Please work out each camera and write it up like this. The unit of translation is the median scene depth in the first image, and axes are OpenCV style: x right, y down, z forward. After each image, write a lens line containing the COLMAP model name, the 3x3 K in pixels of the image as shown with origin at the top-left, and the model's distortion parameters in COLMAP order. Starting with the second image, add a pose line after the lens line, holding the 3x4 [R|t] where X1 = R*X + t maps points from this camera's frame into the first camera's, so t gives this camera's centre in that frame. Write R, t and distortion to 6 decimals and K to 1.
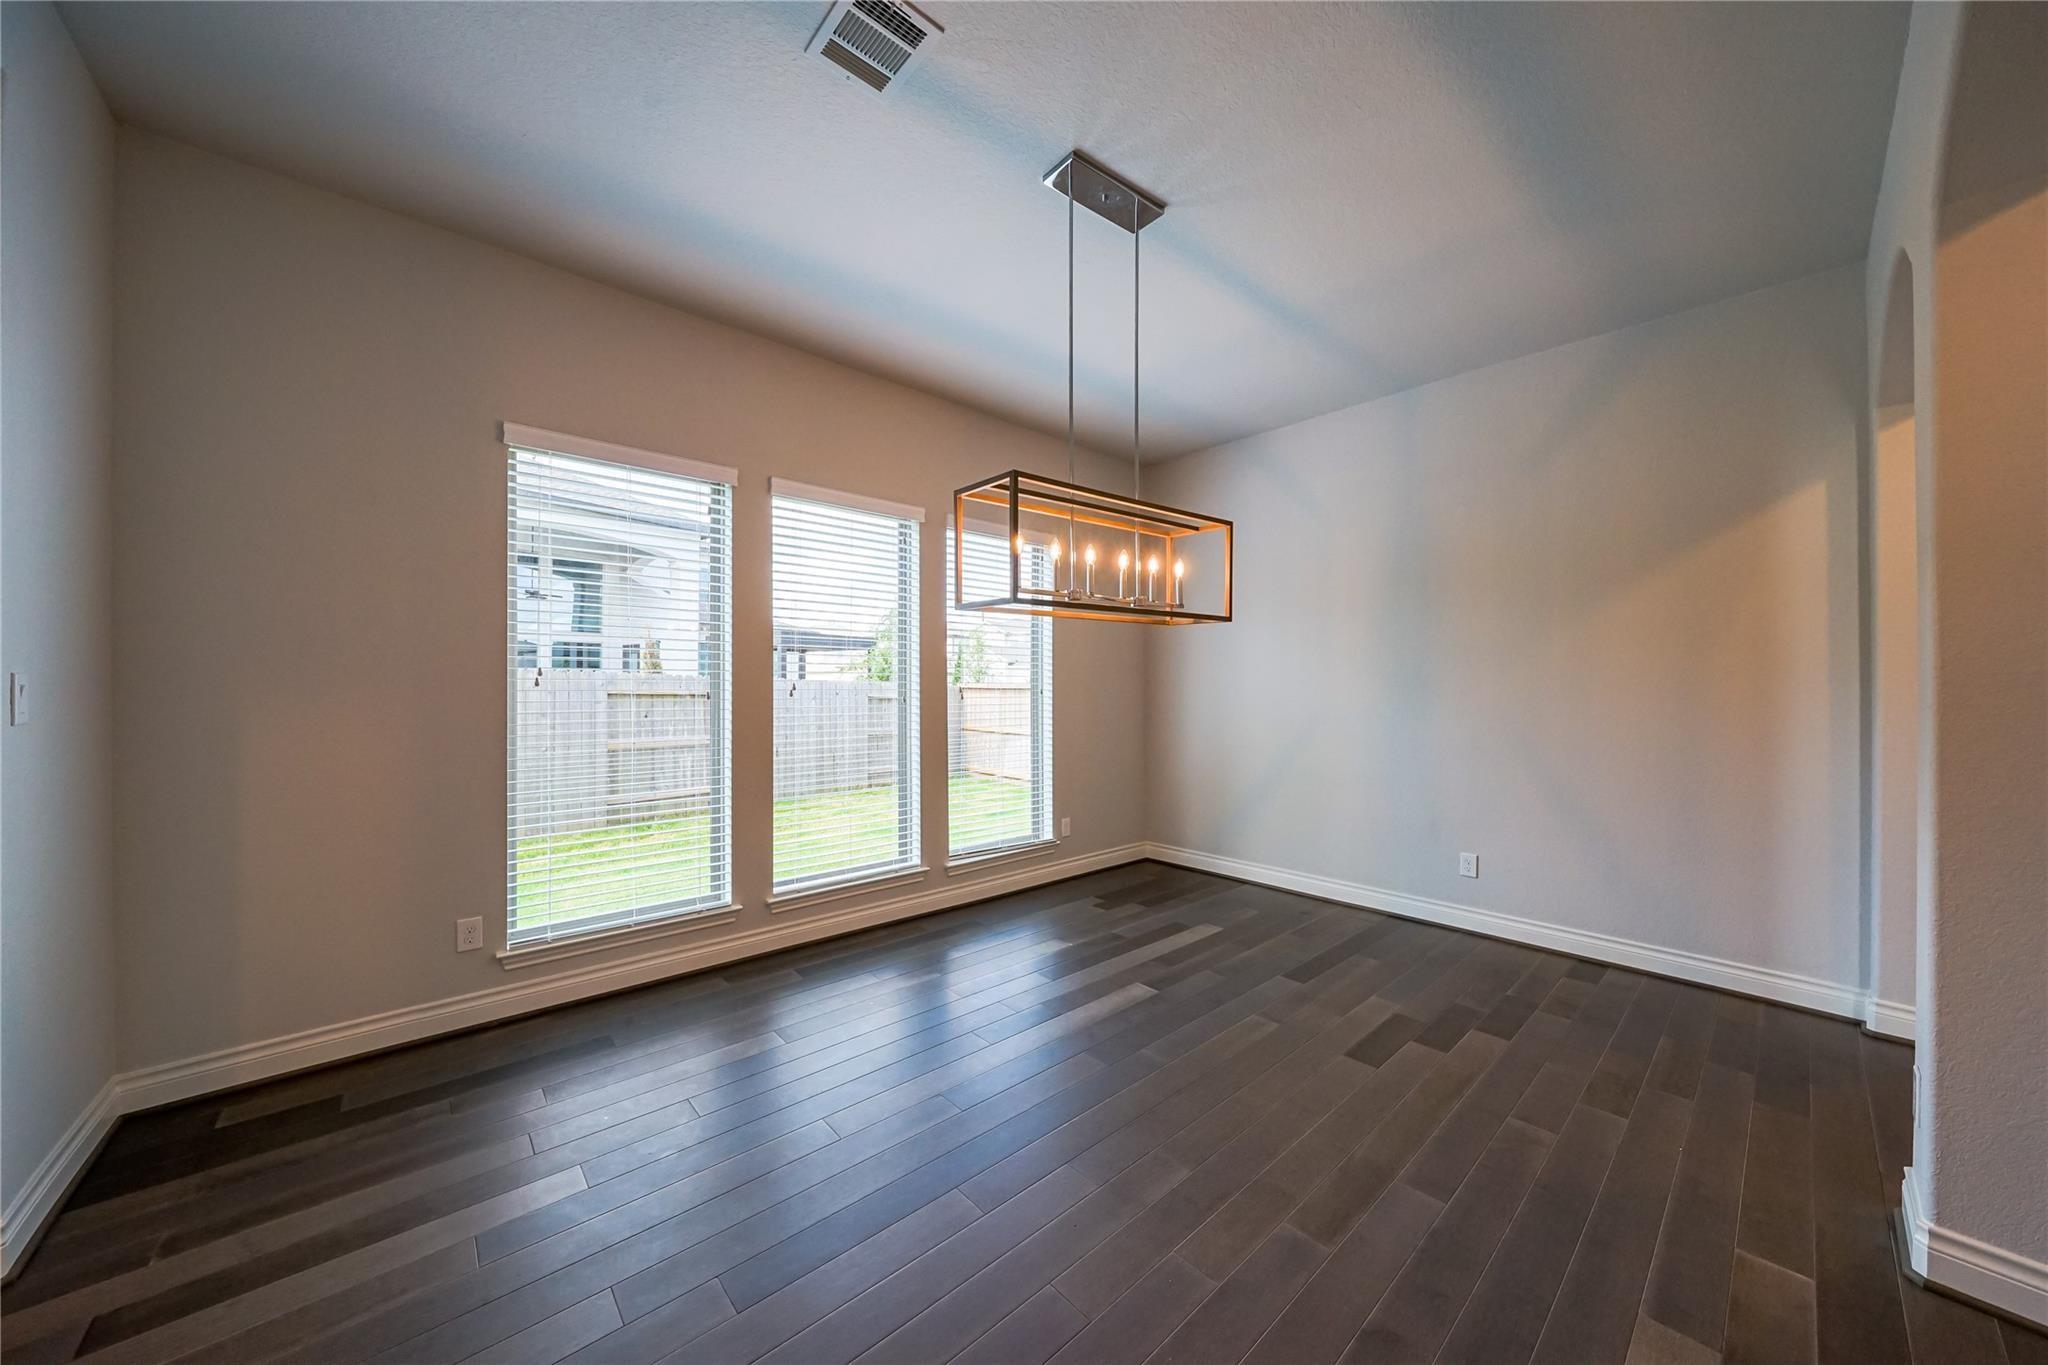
lens RADIAL K [[696.9, 0, 1024.7], [0, 696.9, 685.7], [0, 0, 1]] dist [-0.005072, -0.000211]
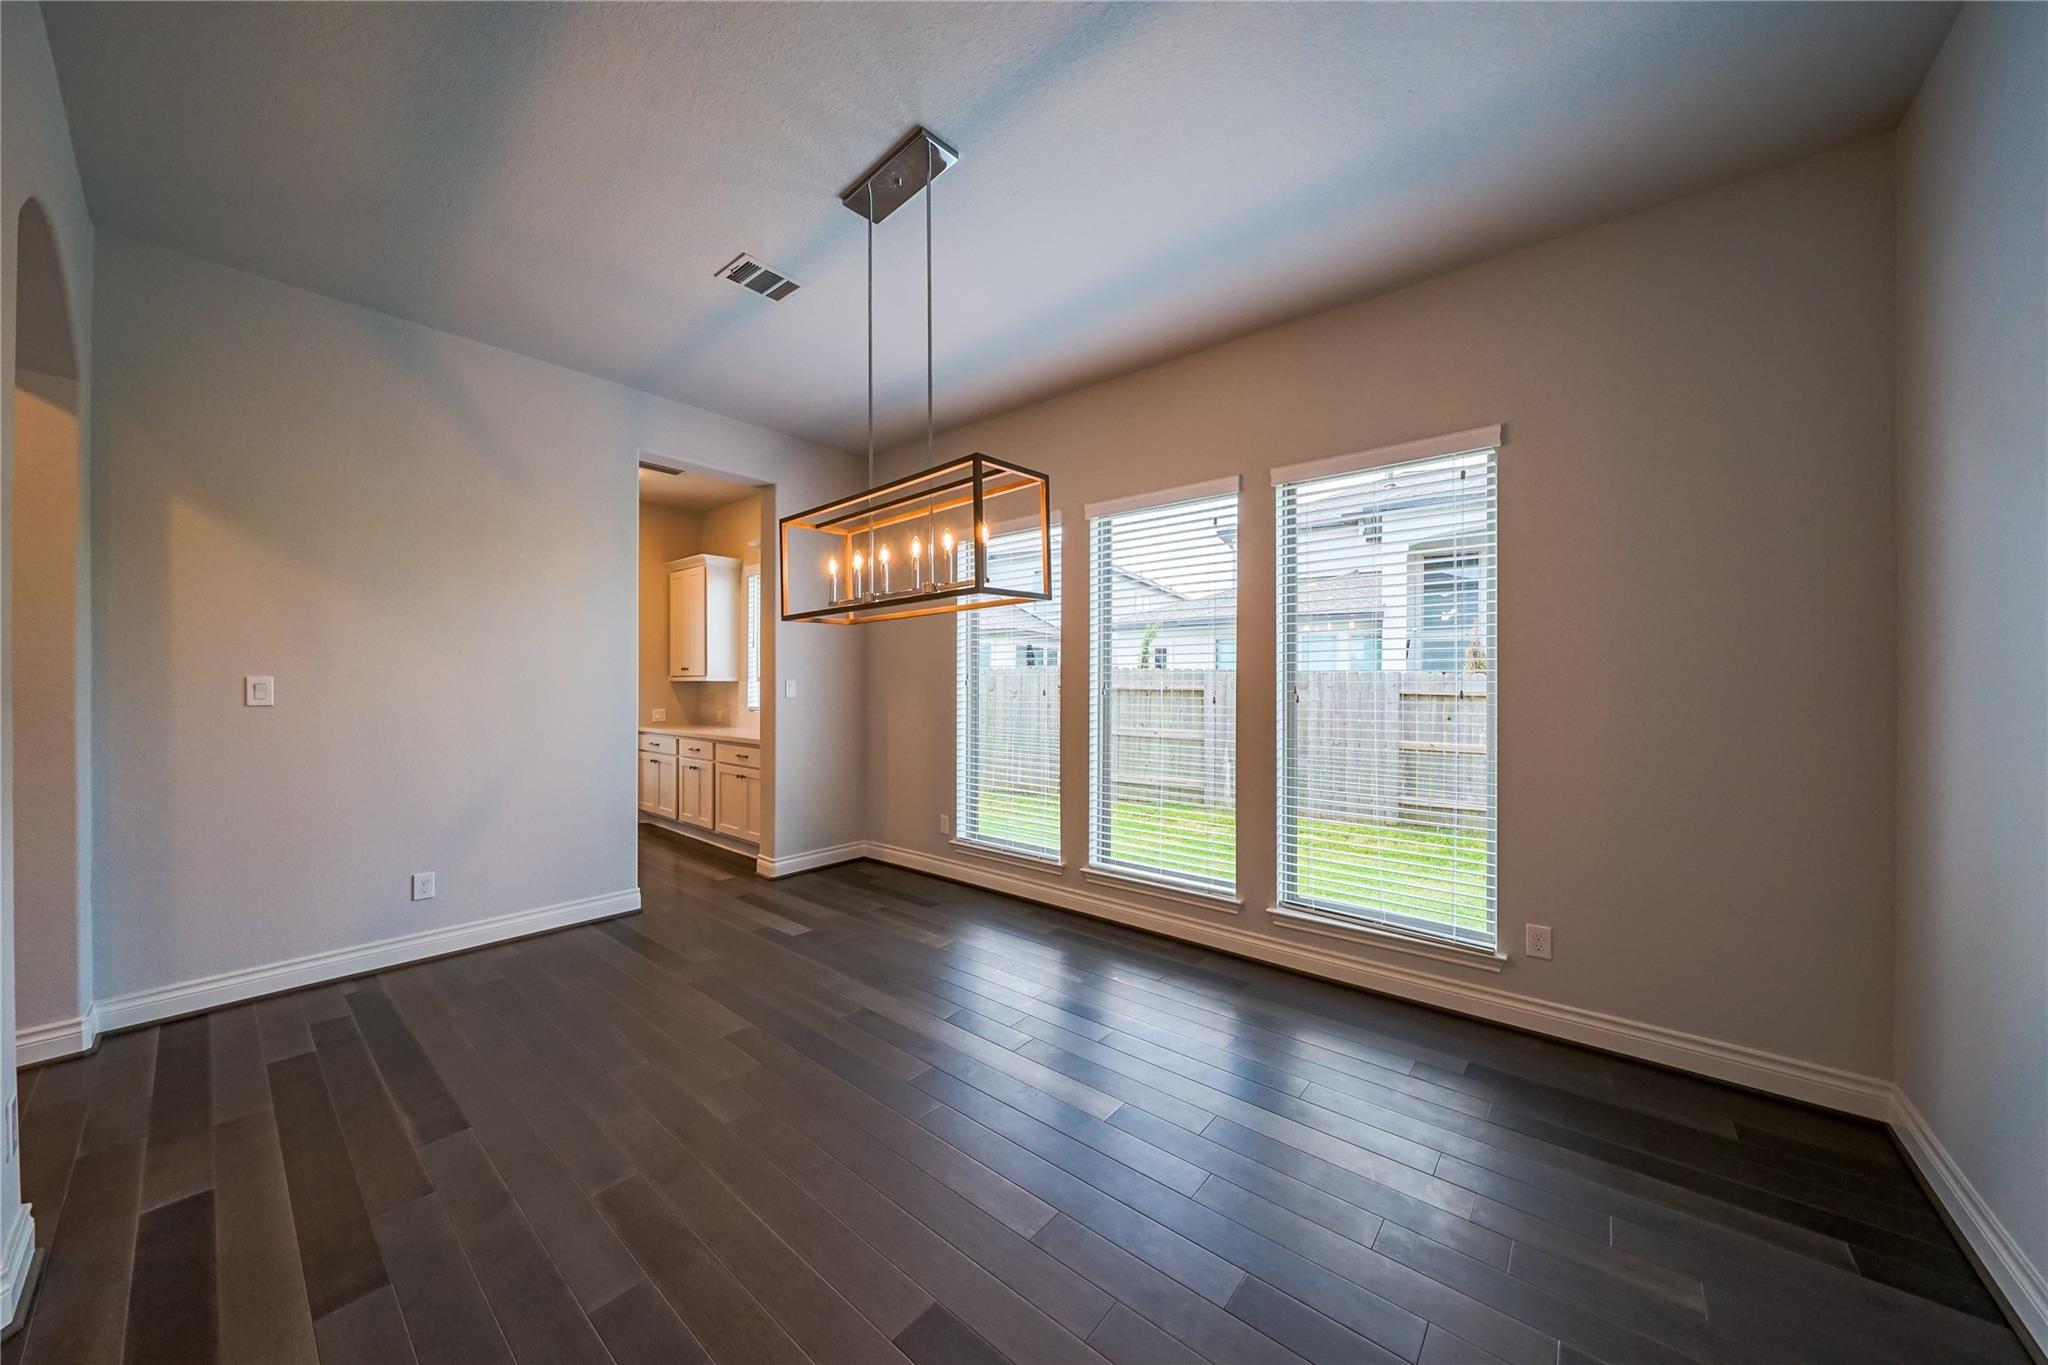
lens RADIAL K [[696.9, 0, 1002.0], [0, 696.9, 684.1], [0, 0, 1]] dist [-0.005072, -0.000211]
pose [[0.134270, -0.003590, -0.990938, 0.714787], [-0.004661, 0.999980, -0.004255, 0.005362], [0.990934, 0.005190, 0.134251, 0.660759]]
